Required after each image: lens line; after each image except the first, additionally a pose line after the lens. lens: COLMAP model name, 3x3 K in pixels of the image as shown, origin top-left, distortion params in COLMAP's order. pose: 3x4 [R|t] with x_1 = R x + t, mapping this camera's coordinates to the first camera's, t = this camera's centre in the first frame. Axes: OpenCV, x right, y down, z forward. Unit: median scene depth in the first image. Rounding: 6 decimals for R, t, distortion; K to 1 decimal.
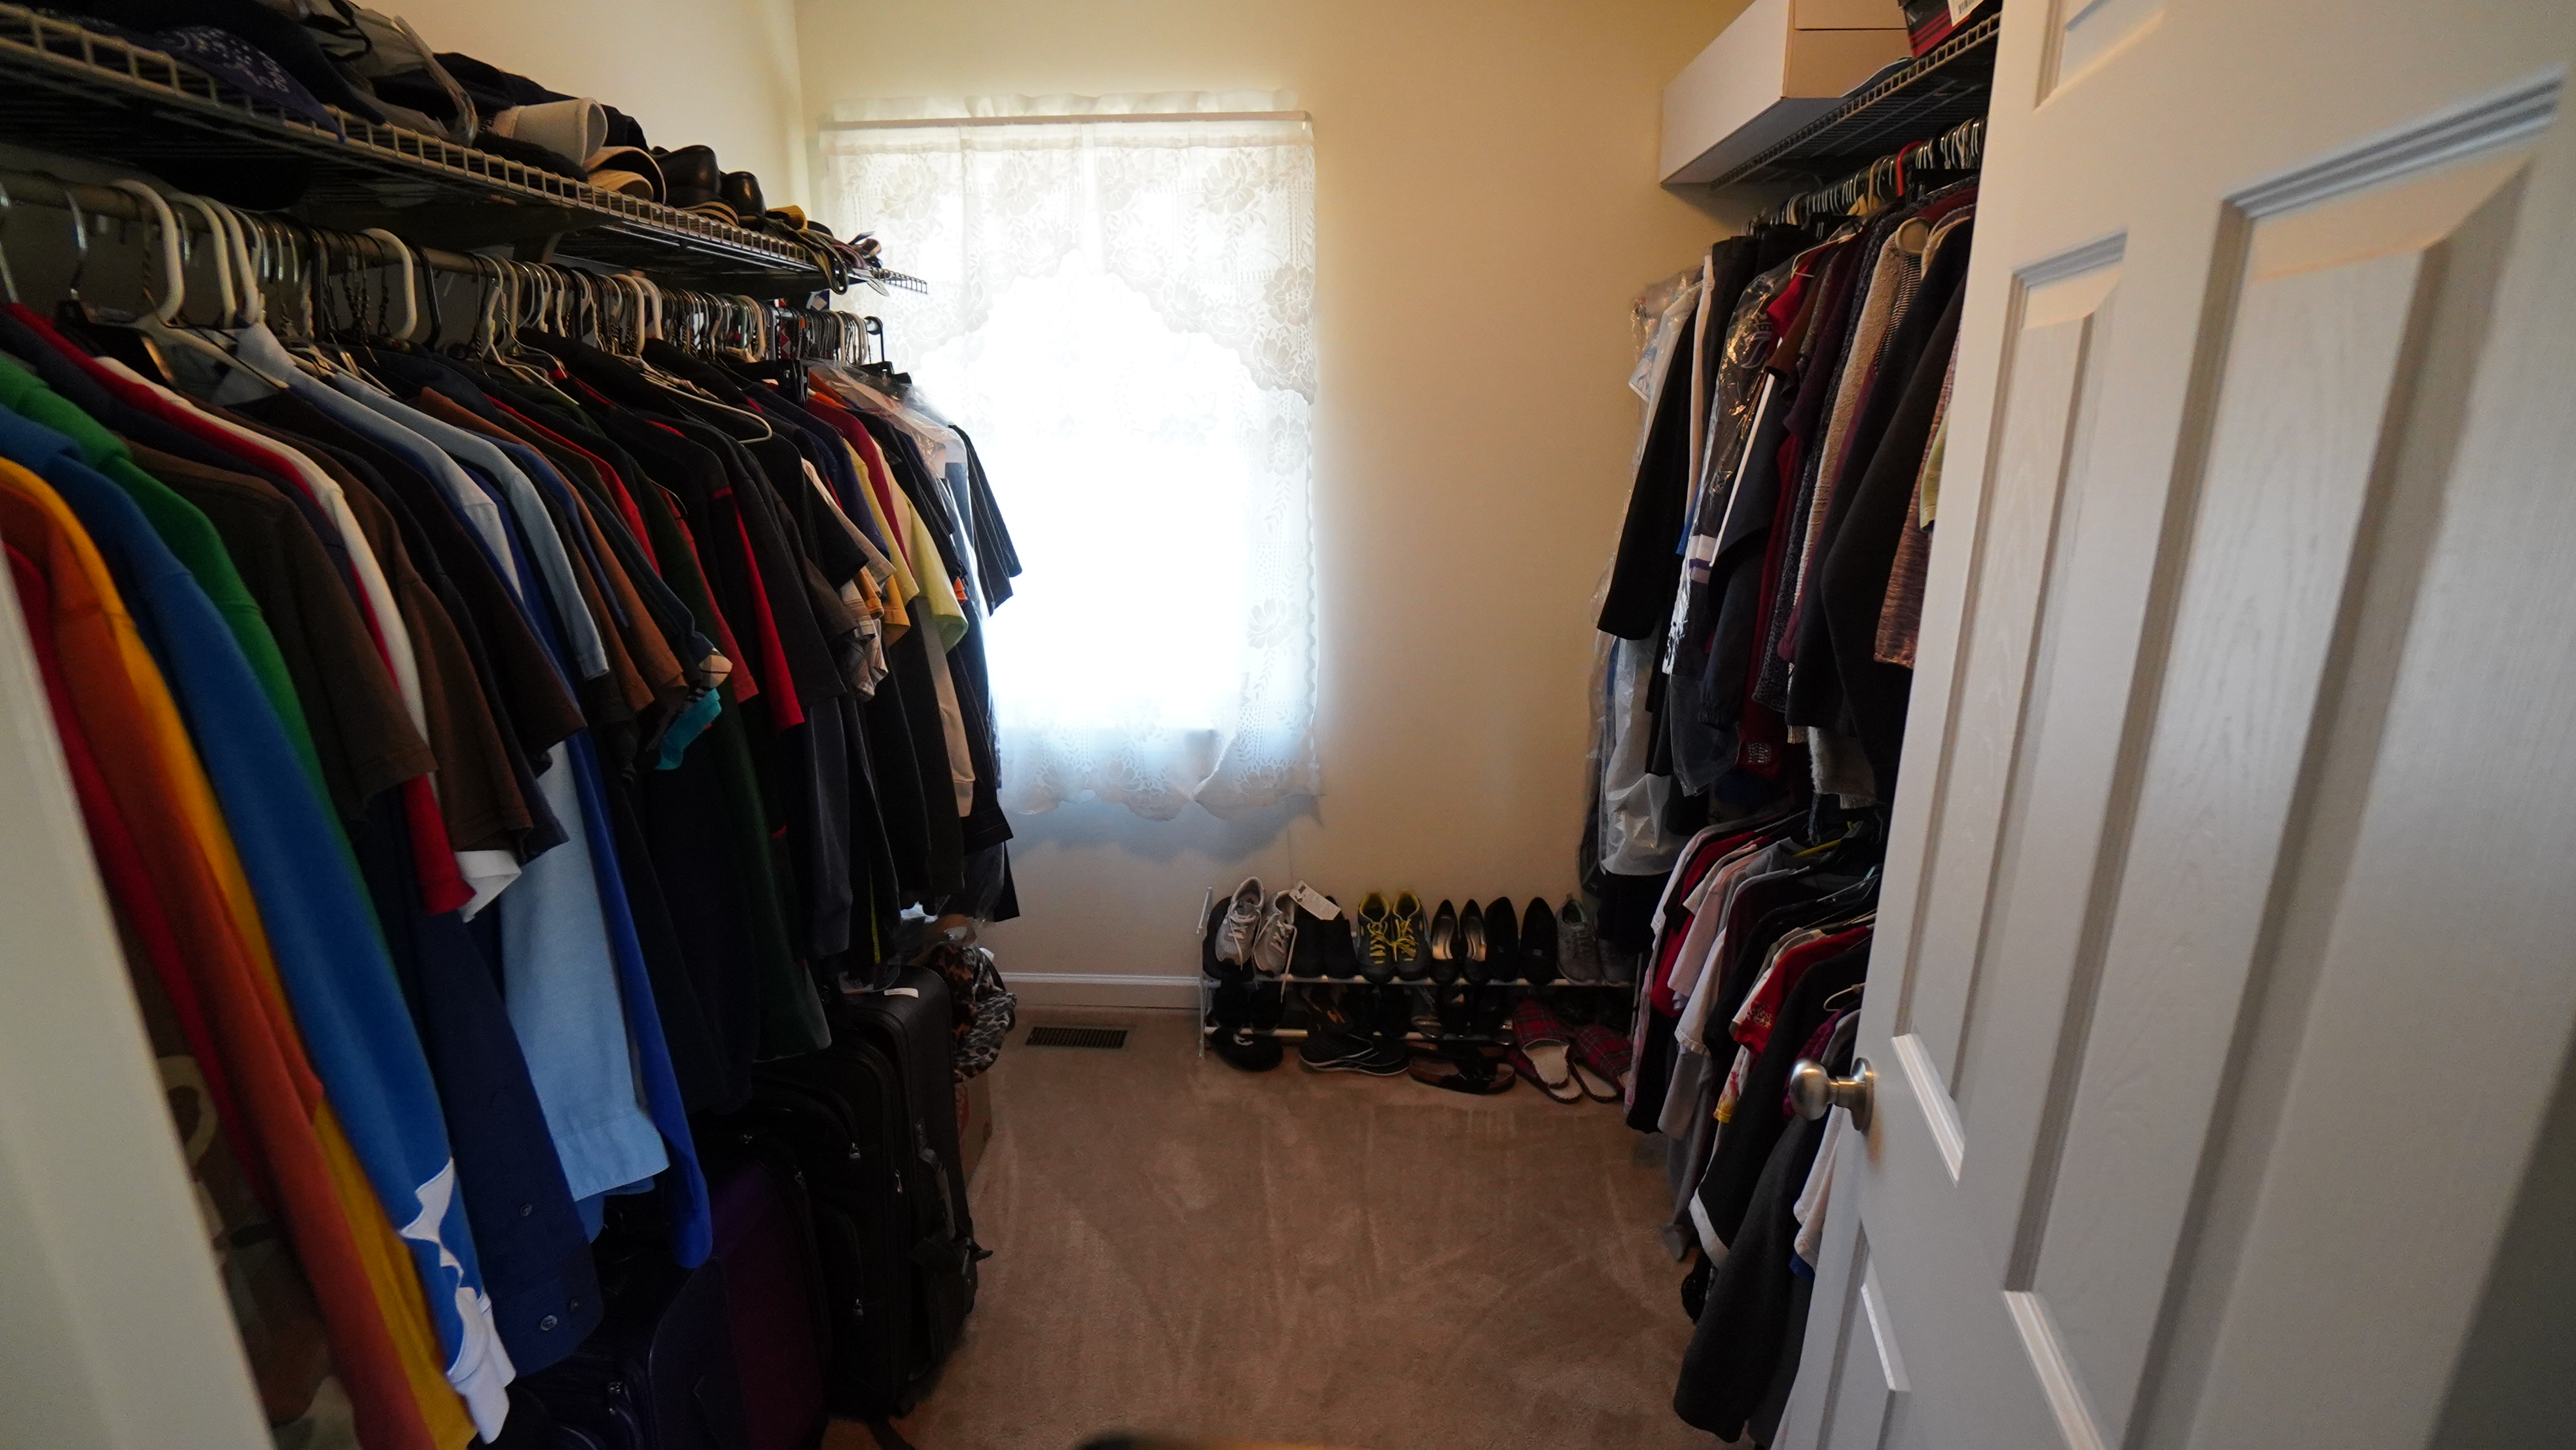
lens RADIAL K [[1148.9, 0, 1294.7], [0, 1148.9, 723.8], [0, 0, 1]] dist [-0.052051, 0.021424]
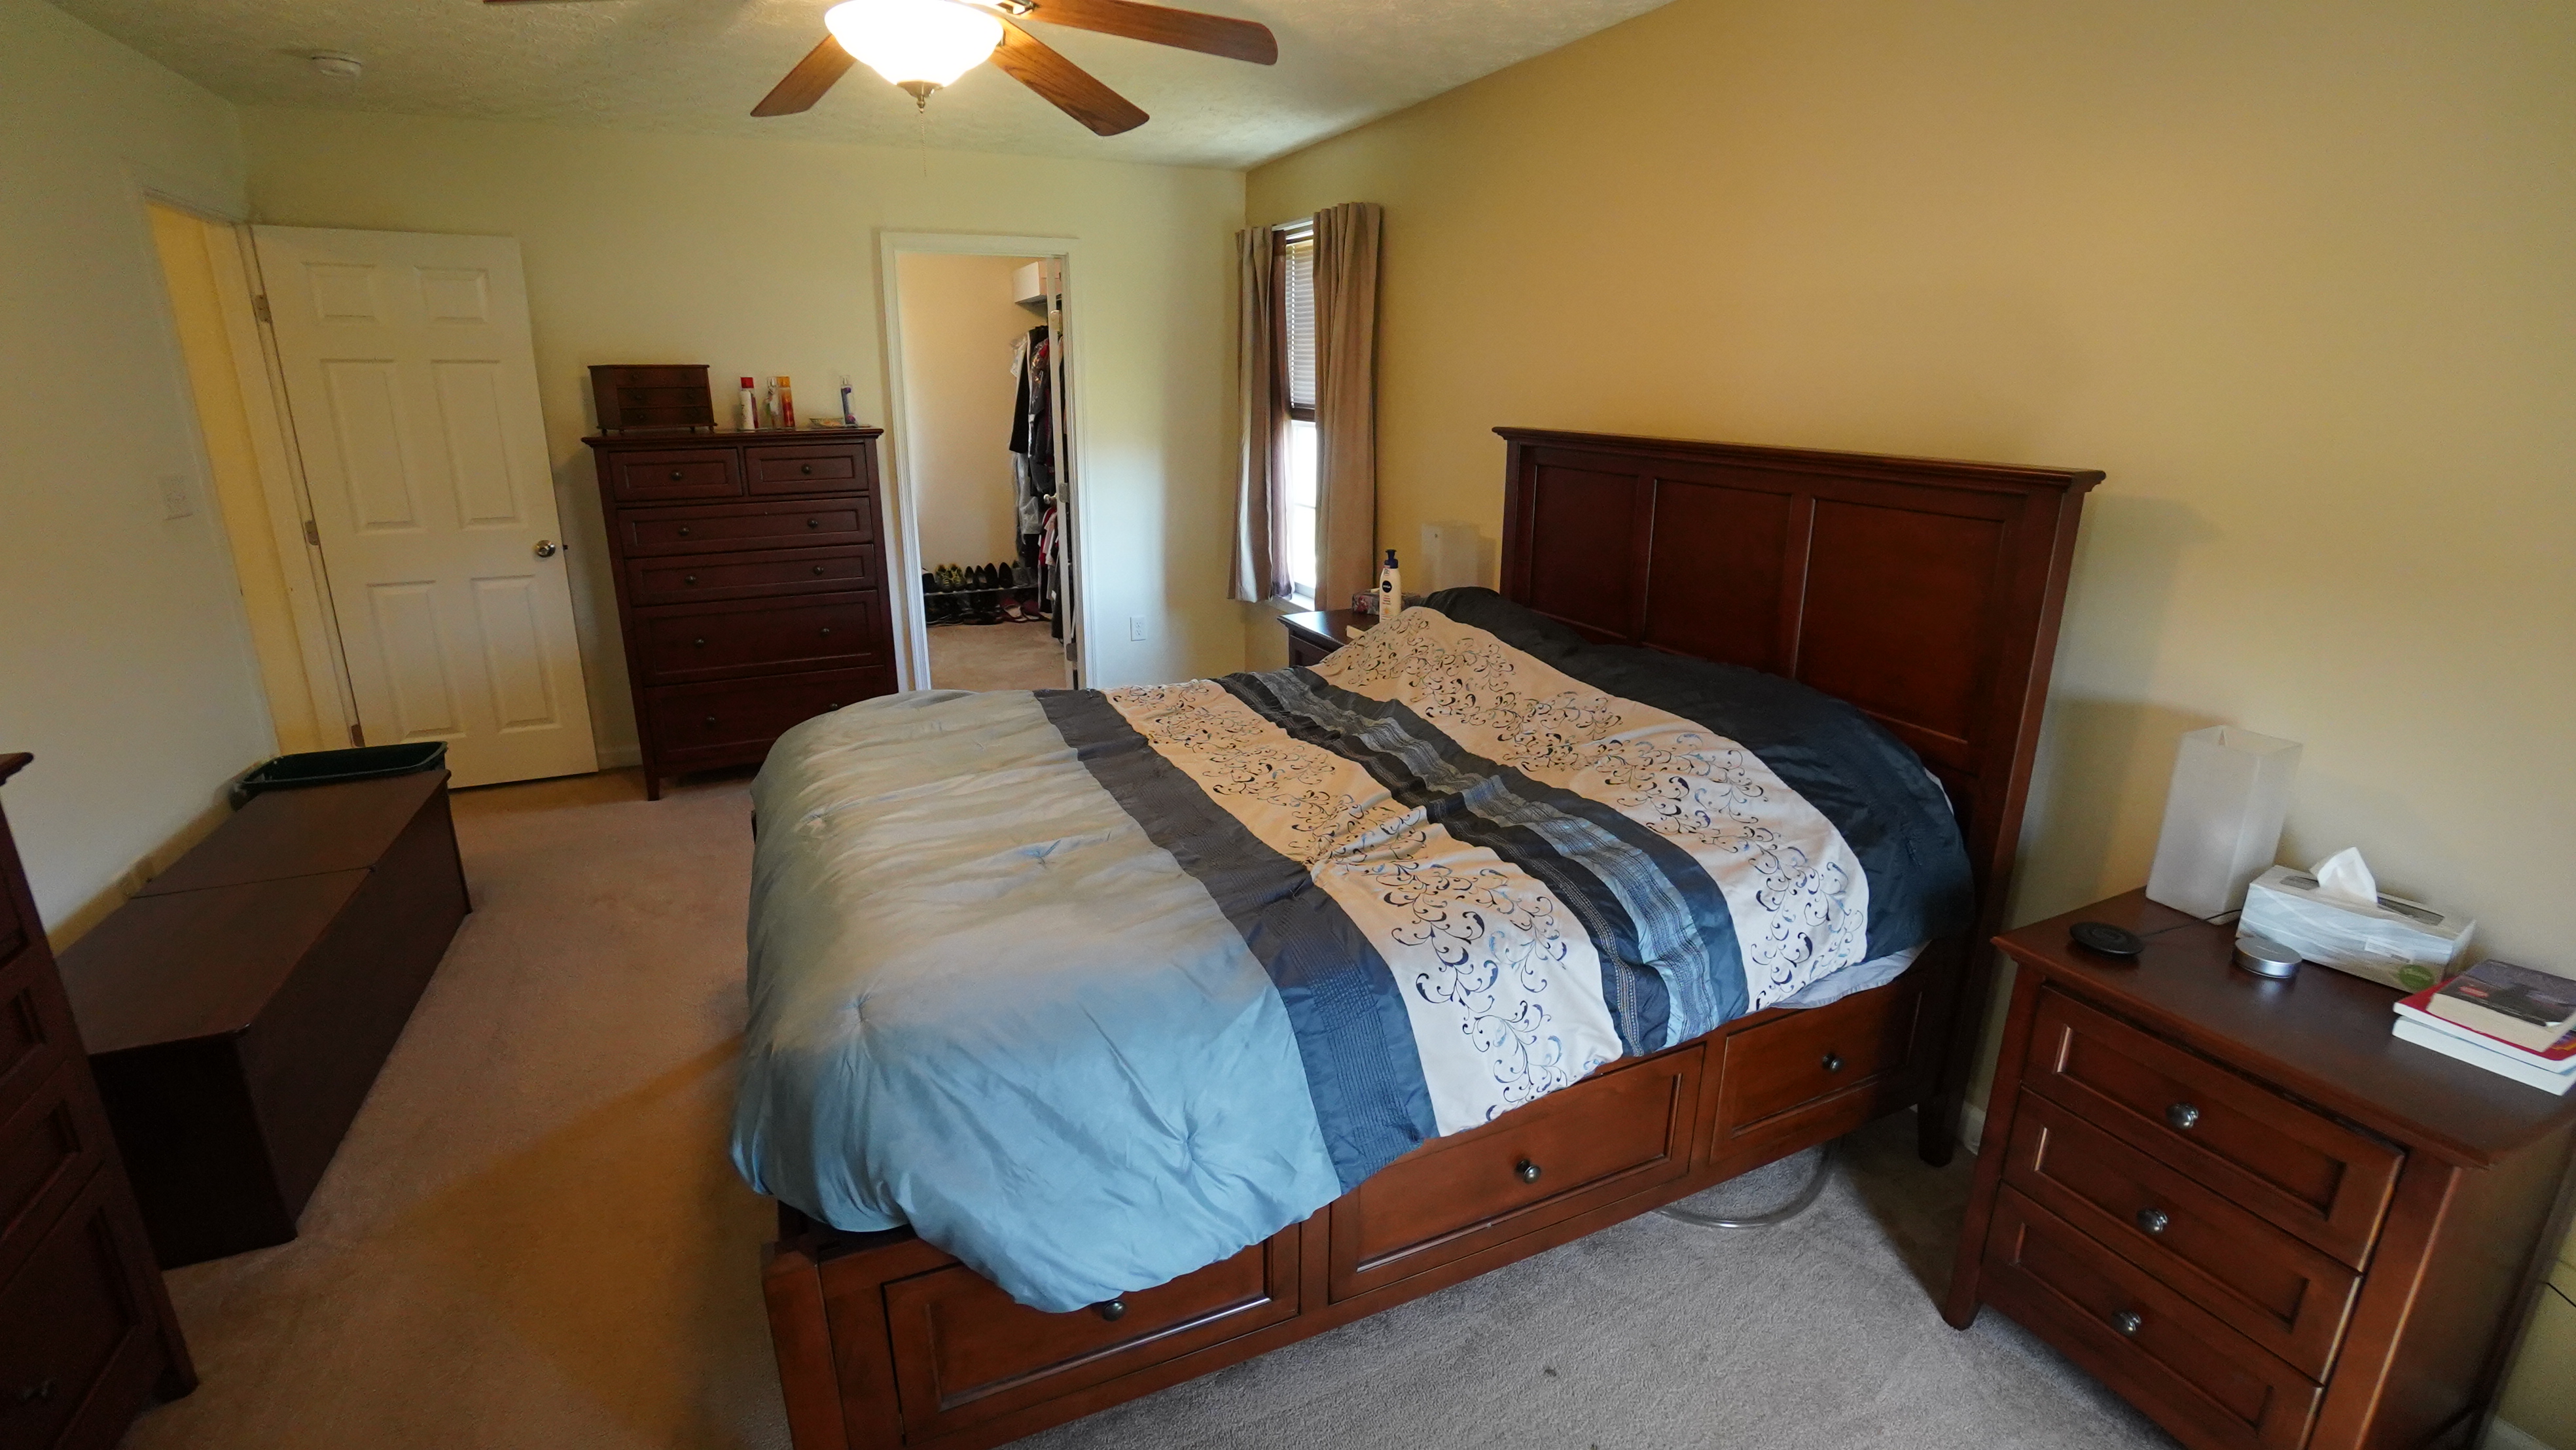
lens RADIAL K [[1148.9, 0, 1290.2], [0, 1148.9, 728.2], [0, 0, 1]] dist [-0.052051, 0.021424]
pose [[0.894452, -0.128946, 0.428169, -0.418463], [0.121603, 0.991577, 0.044589, 0.541509], [-0.430312, 0.012184, 0.902598, -1.857806]]
